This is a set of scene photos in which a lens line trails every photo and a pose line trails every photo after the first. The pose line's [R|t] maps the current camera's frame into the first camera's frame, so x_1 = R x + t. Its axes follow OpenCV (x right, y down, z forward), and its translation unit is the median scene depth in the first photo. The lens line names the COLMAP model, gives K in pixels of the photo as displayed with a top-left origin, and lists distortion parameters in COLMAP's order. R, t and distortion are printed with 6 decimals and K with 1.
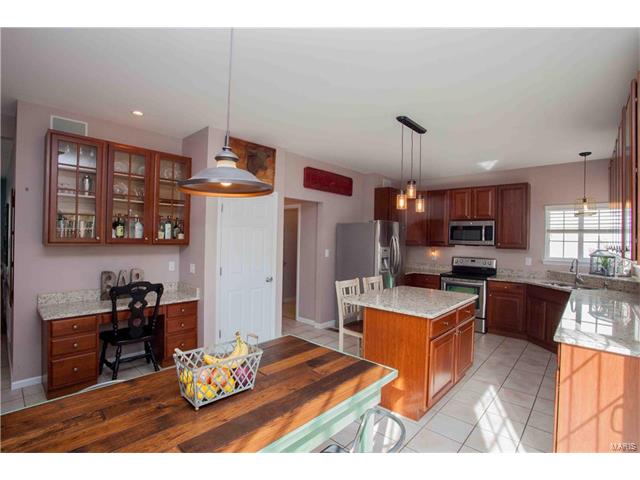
lens RADIAL K [[311.4, 0, 316.4], [0, 311.4, 239.2], [0, 0, 1]] dist [-0.063434, 0.022638]
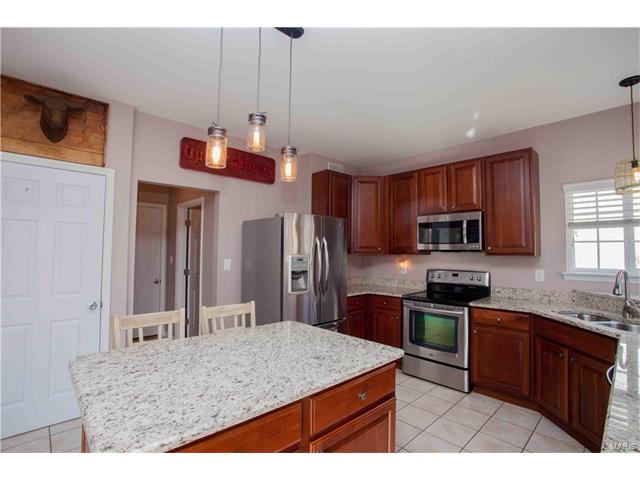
lens RADIAL K [[311.4, 0, 316.4], [0, 311.4, 239.2], [0, 0, 1]] dist [-0.063434, 0.022638]
pose [[0.997153, -0.014025, -0.074083, 0.293938], [0.010613, 0.998873, -0.046253, 0.023460], [0.074648, 0.045335, 0.996179, 0.350466]]
